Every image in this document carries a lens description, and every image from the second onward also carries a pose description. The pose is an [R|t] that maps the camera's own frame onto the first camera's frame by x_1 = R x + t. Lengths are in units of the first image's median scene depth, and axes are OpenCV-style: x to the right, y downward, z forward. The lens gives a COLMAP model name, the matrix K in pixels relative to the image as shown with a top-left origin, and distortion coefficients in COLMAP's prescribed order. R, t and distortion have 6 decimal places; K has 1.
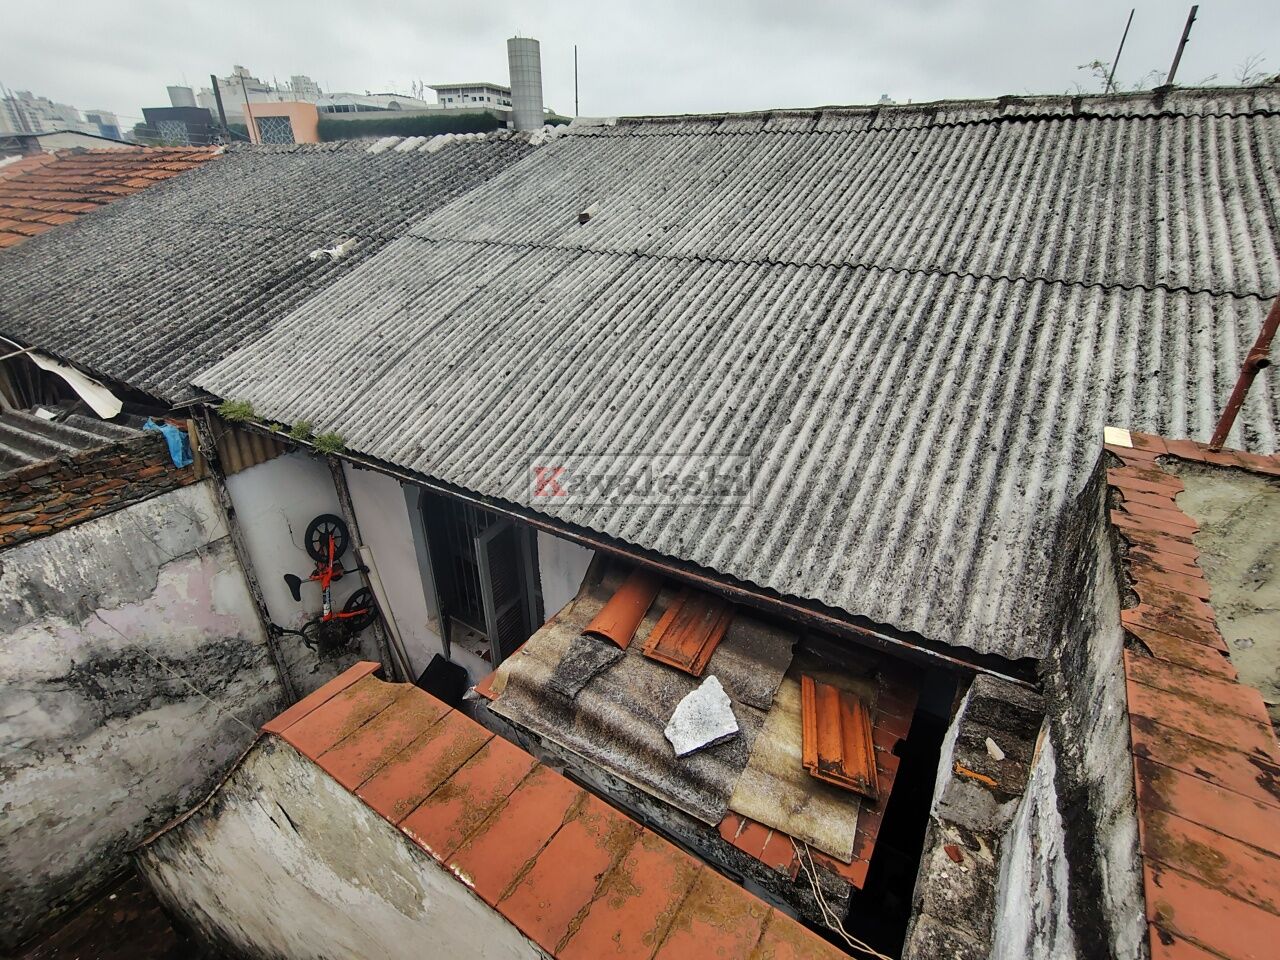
lens RADIAL K [[582.0, 0, 641.5], [0, 582.0, 483.4], [0, 0, 1]] dist [-0.010624, 0.005464]
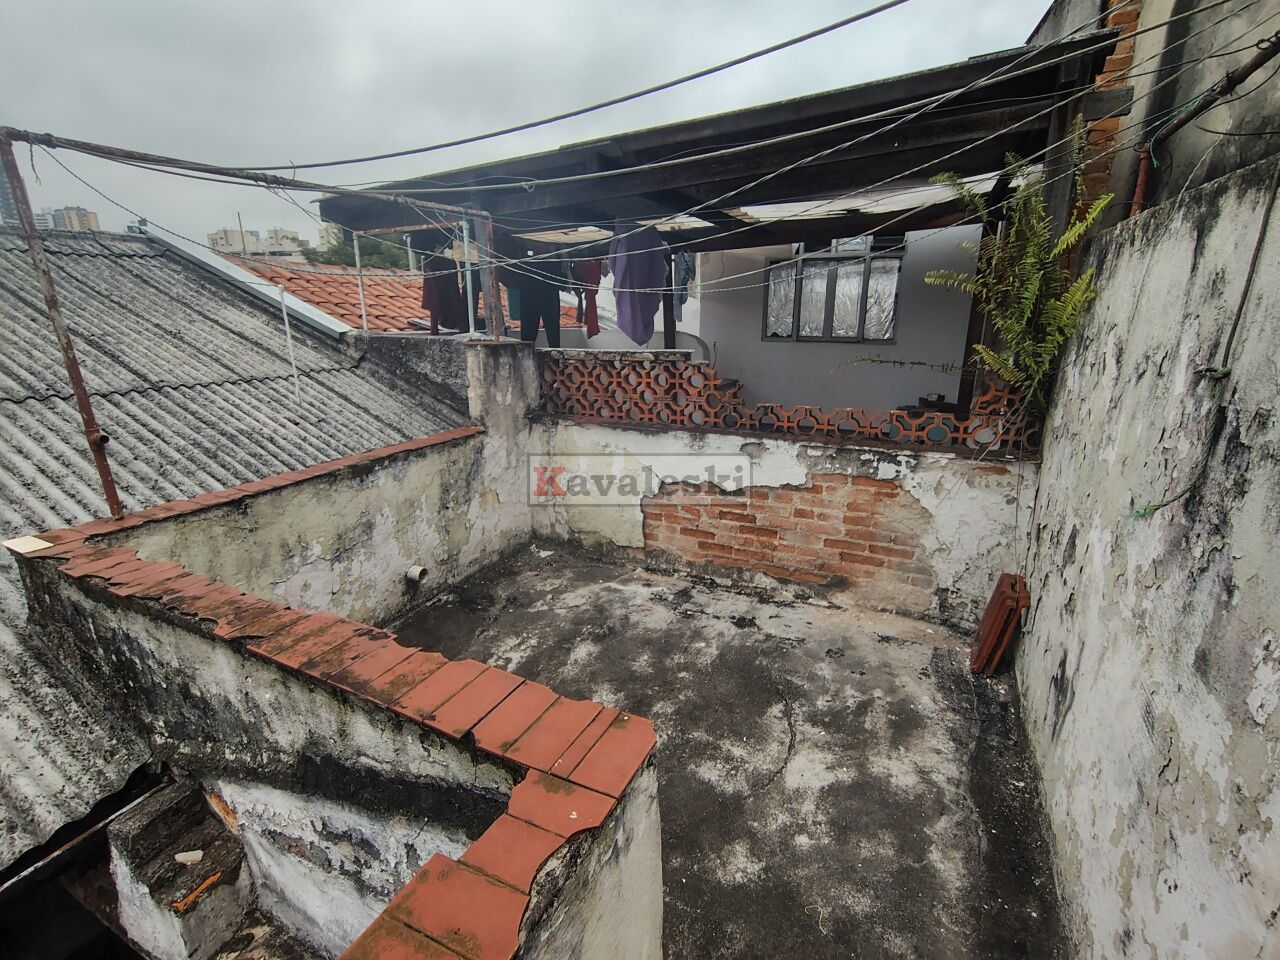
lens RADIAL K [[582.0, 0, 641.5], [0, 582.0, 483.4], [0, 0, 1]] dist [-0.010624, 0.005464]
pose [[-0.122854, -0.278252, 0.952619, -0.199782], [0.455556, 0.836974, 0.303223, 0.007215], [-0.881689, 0.471223, 0.023934, 0.057957]]
